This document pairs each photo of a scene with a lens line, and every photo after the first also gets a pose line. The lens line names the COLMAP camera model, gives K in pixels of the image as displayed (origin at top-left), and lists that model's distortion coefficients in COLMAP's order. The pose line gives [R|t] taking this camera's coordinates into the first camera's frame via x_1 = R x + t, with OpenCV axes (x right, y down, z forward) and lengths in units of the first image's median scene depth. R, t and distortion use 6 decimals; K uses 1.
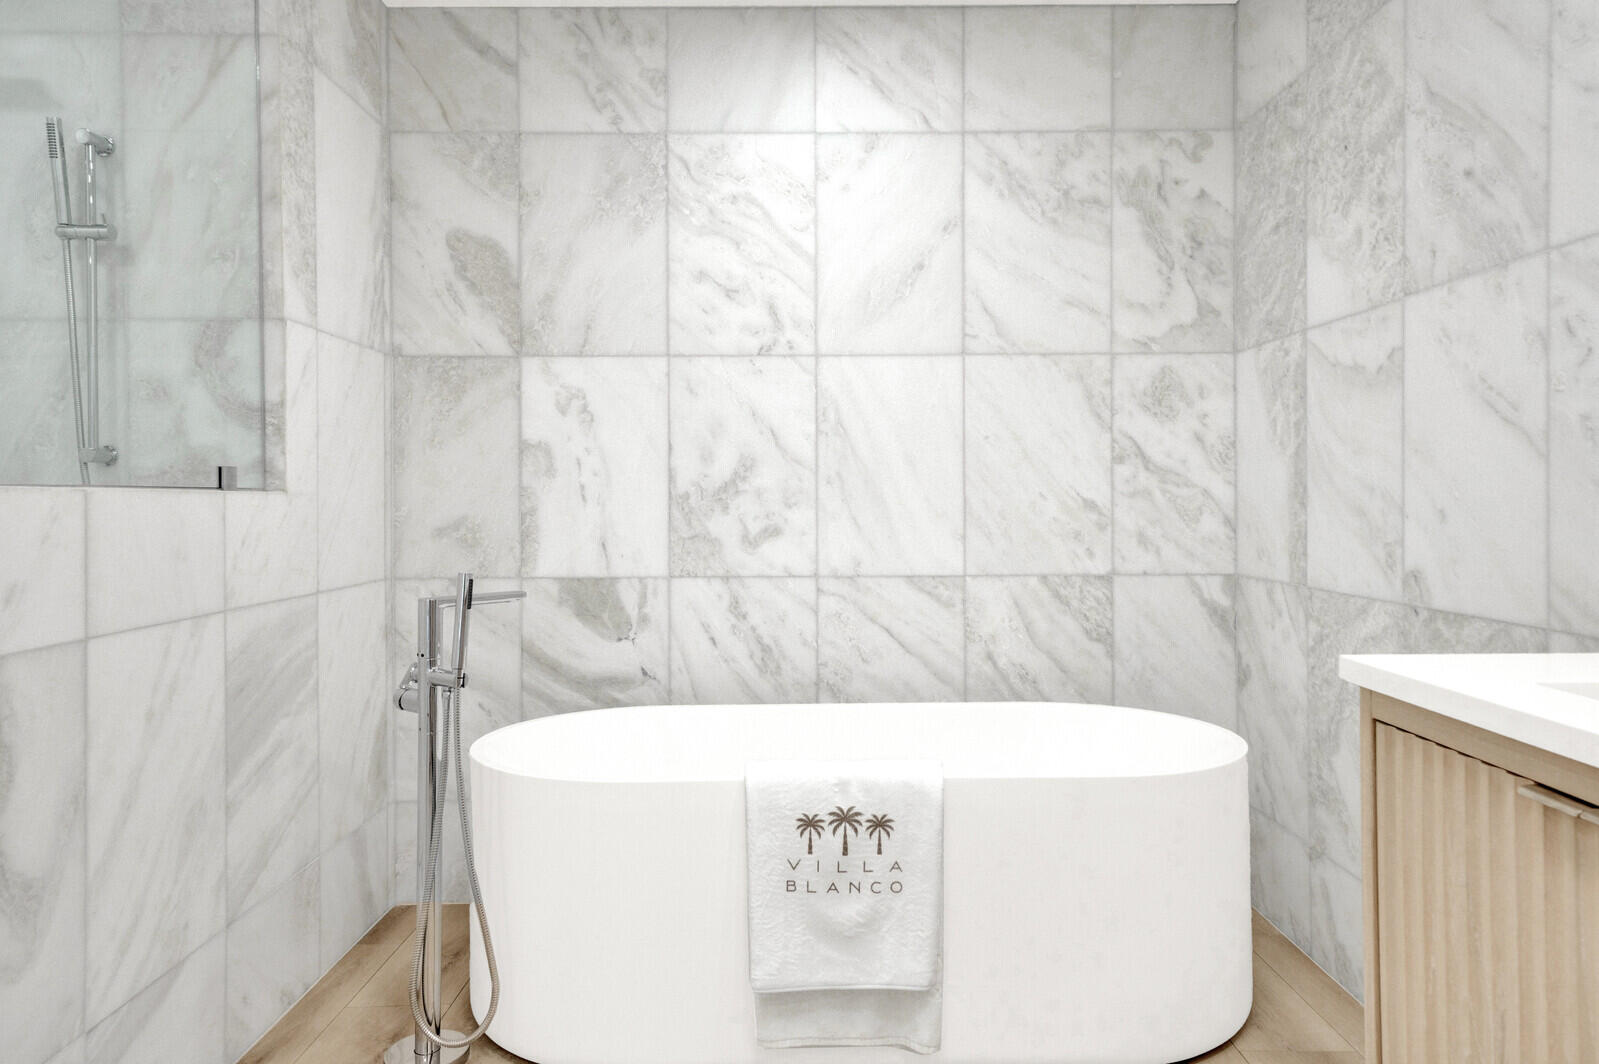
lens RADIAL K [[1089.4, 0, 800.9], [0, 1089.4, 506.0], [0, 0, 1]] dist [0.026153, -0.001312]
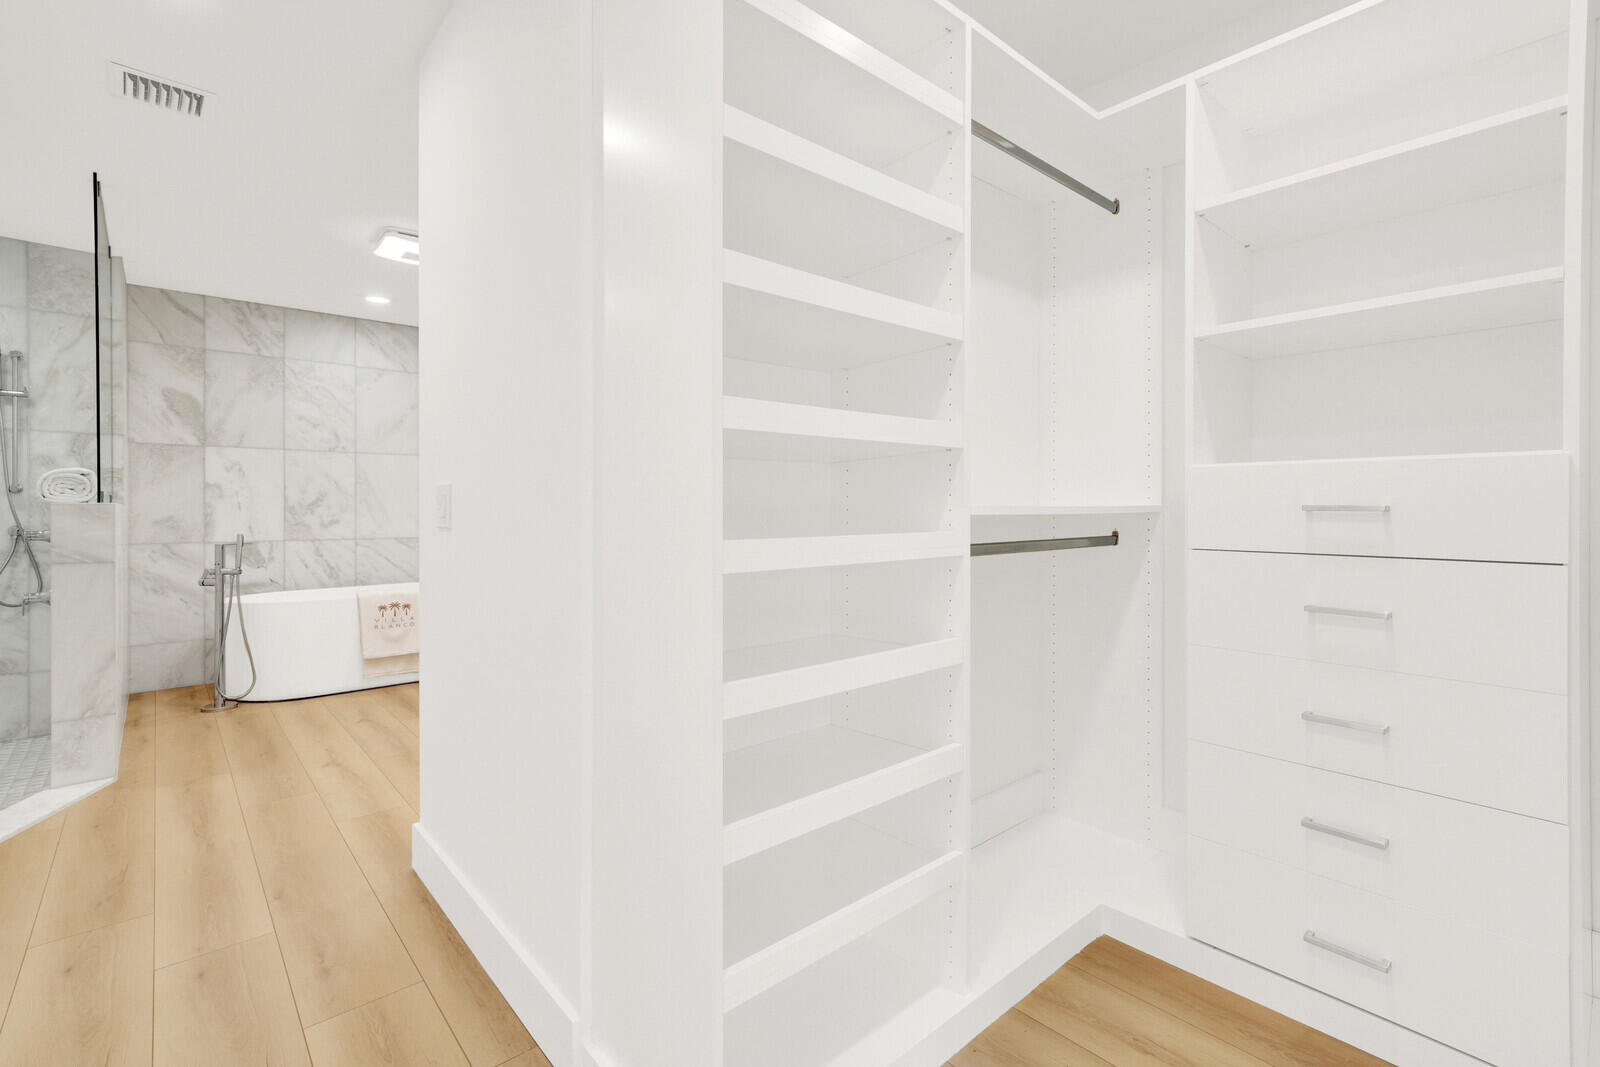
lens RADIAL K [[736.3, 0, 820.6], [0, 736.3, 507.8], [0, 0, 1]] dist [-0.000122, 0.004963]
pose [[0.745973, 0.004585, 0.665961, -0.323968], [0.001336, 0.999964, -0.008381, 0.007349], [-0.665975, 0.007142, 0.745940, -1.019995]]
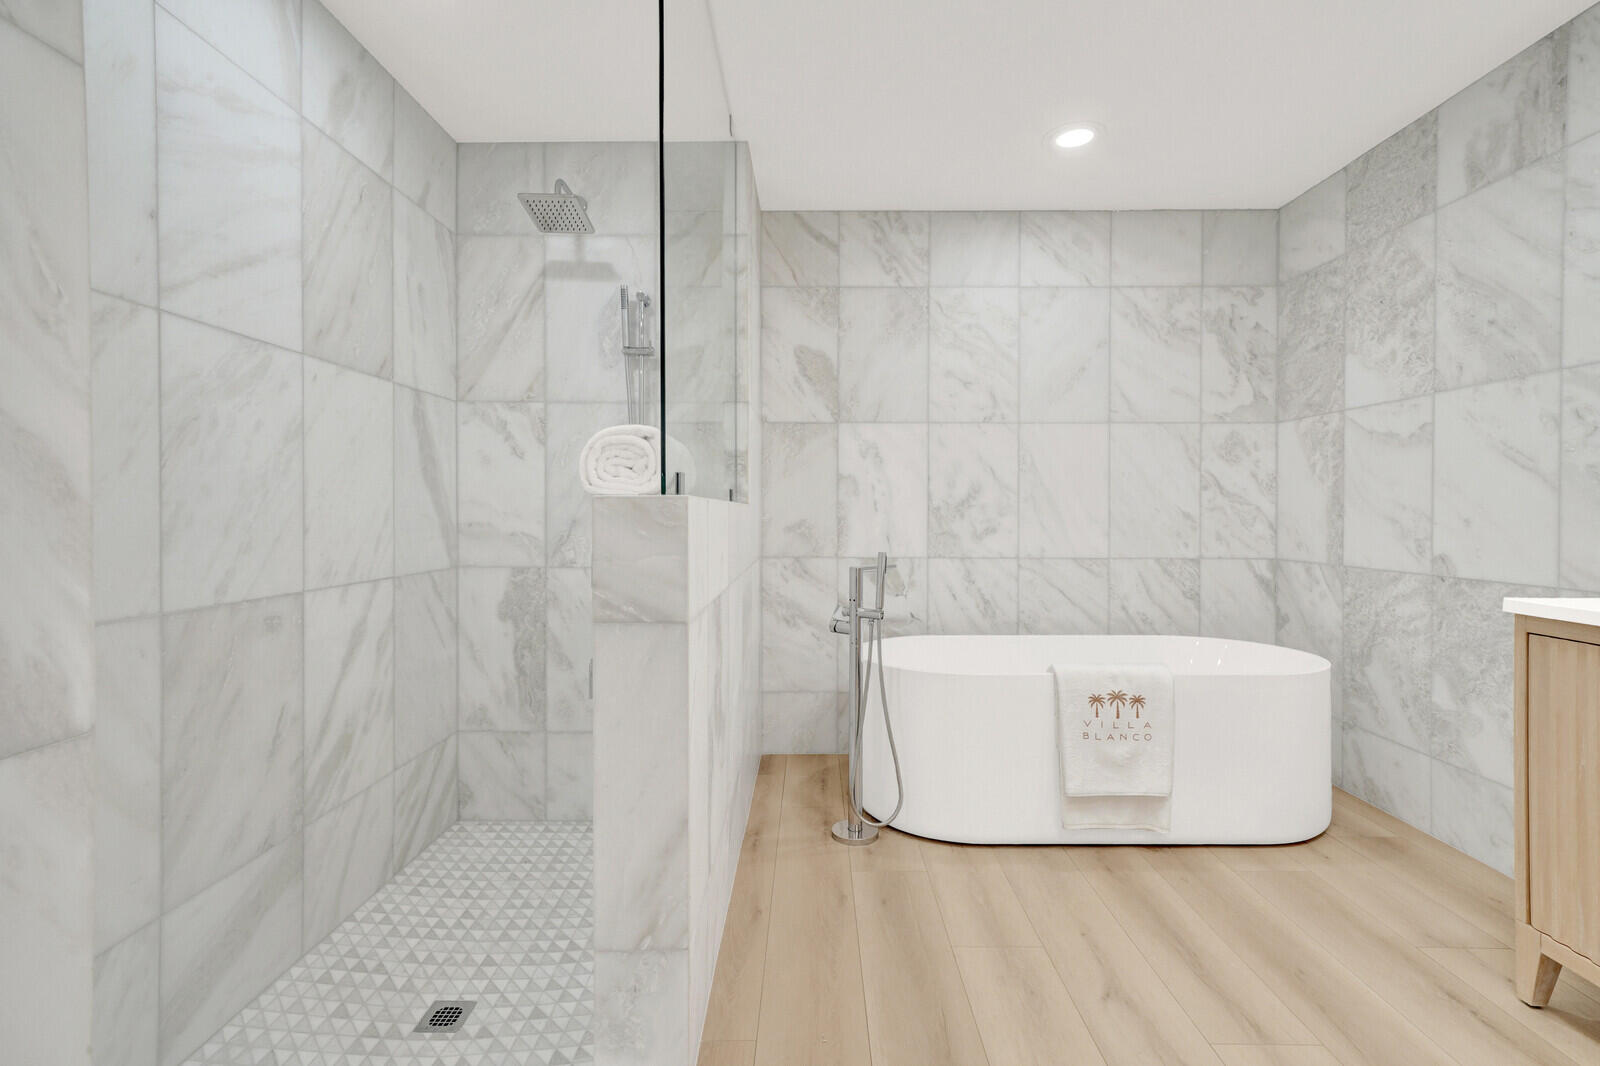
lens RADIAL K [[729.9, 0, 804.7], [0, 729.9, 521.3], [0, 0, 1]] dist [0.002928, 0.000938]
pose [[0.999861, 0.007234, -0.014990, -0.290124], [-0.007129, 0.999950, 0.007063, 0.004010], [0.015040, -0.006955, 0.999863, -0.100650]]
